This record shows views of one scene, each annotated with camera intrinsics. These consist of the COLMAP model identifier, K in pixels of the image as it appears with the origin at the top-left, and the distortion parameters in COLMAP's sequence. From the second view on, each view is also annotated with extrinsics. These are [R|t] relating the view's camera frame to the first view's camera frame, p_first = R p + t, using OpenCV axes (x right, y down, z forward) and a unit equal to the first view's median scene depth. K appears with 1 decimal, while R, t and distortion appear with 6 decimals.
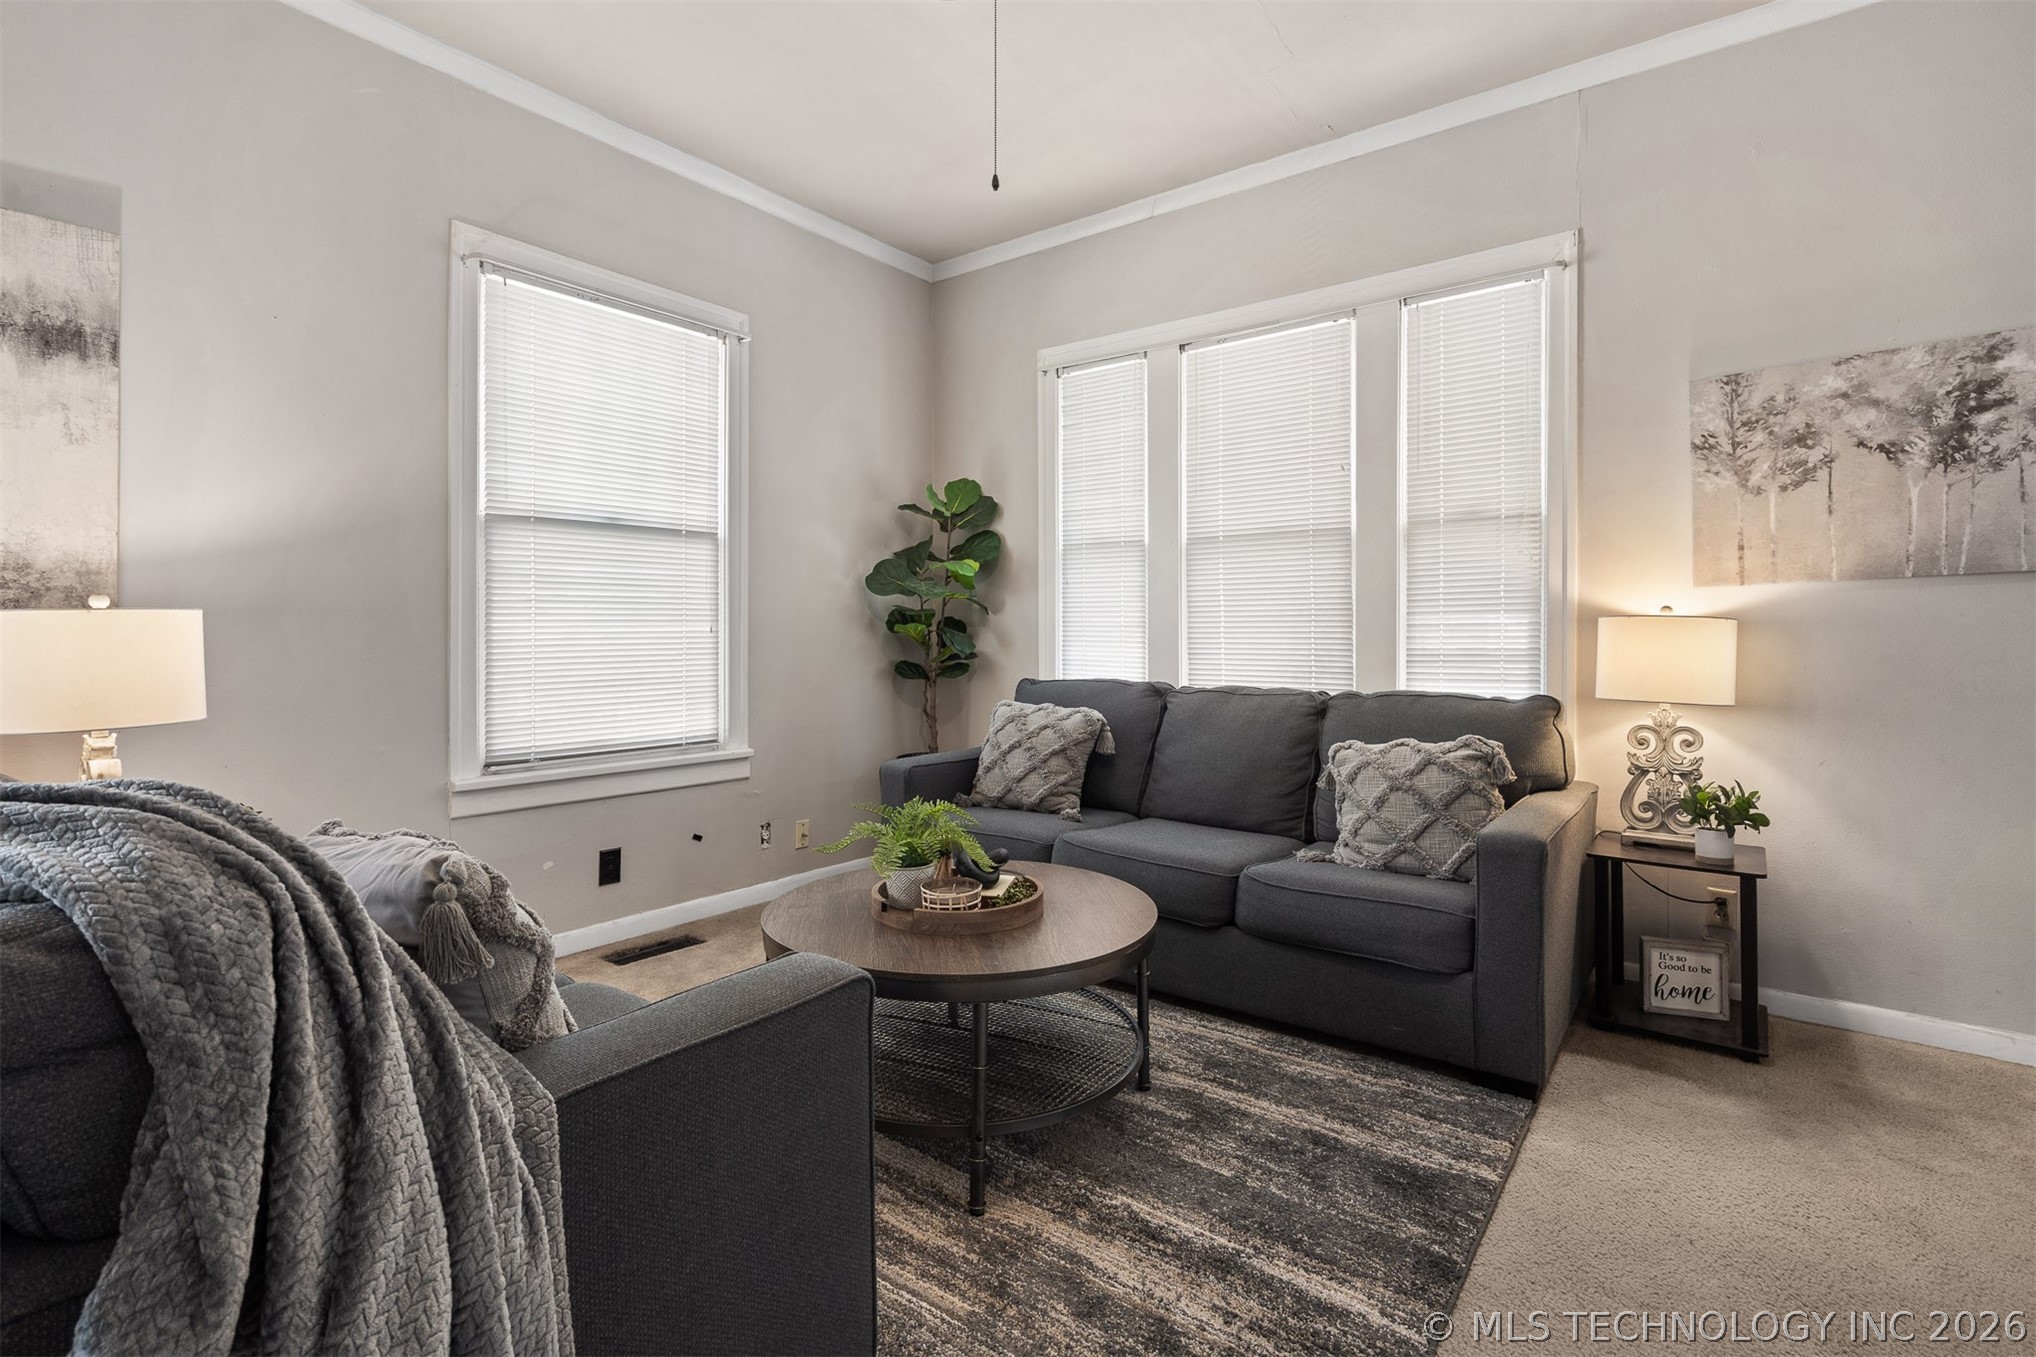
lens RADIAL K [[953.3, 0, 1047.9], [0, 953.3, 638.4], [0, 0, 1]] dist [-0.000442, 0.003331]
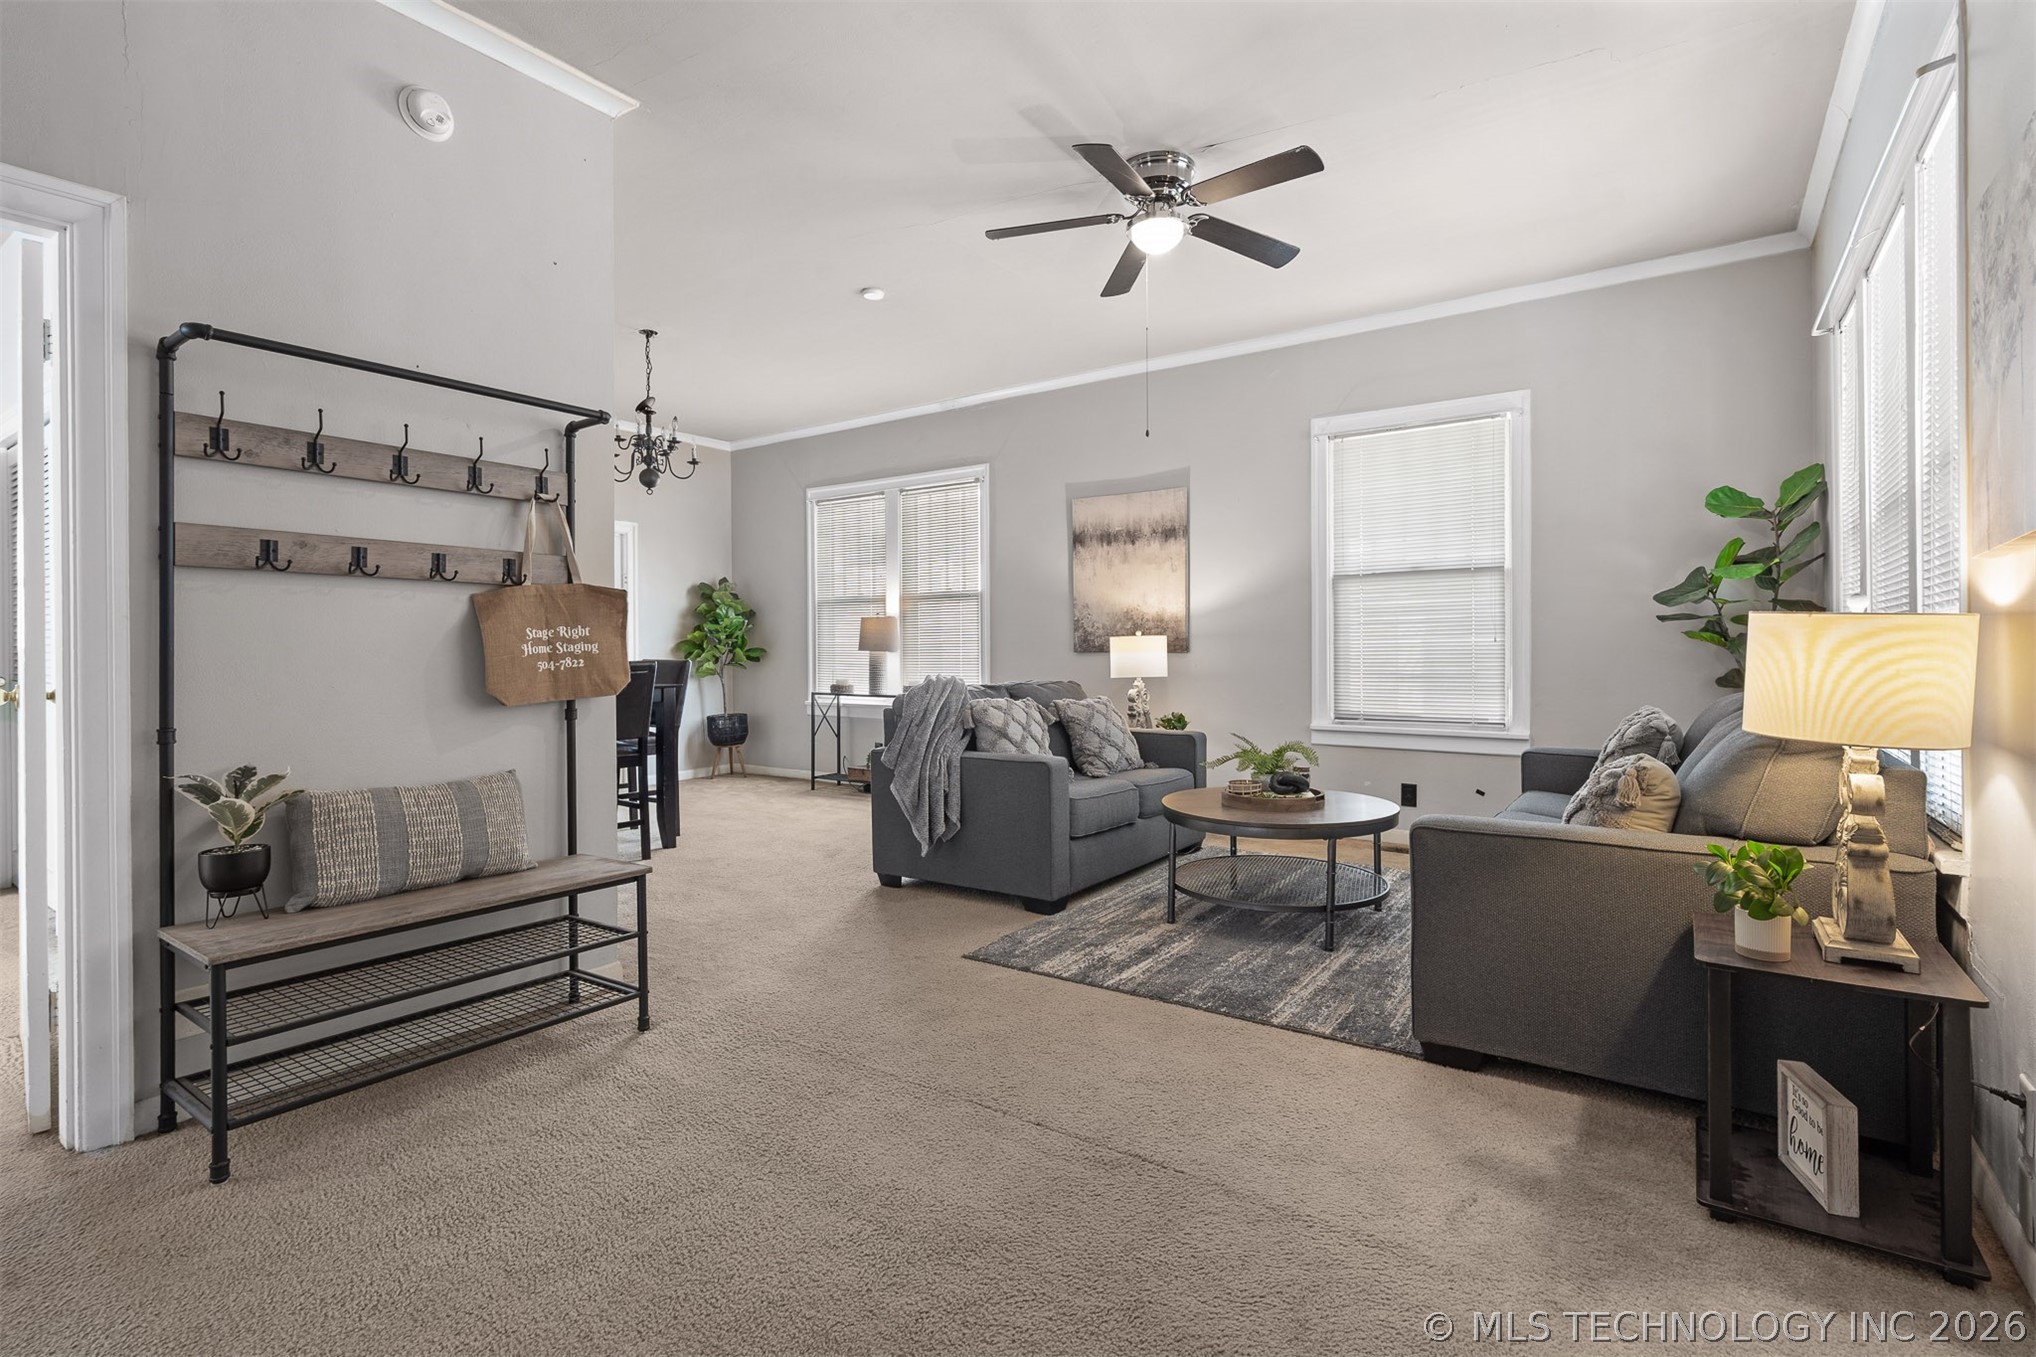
lens RADIAL K [[953.3, 0, 1022.5], [0, 953.3, 661.3], [0, 0, 1]] dist [-0.000442, 0.003331]
pose [[0.034105, 0.006013, -0.999400, 1.250977], [-0.005654, 0.999967, 0.005823, 0.022152], [0.999402, 0.005452, 0.034138, 0.393440]]
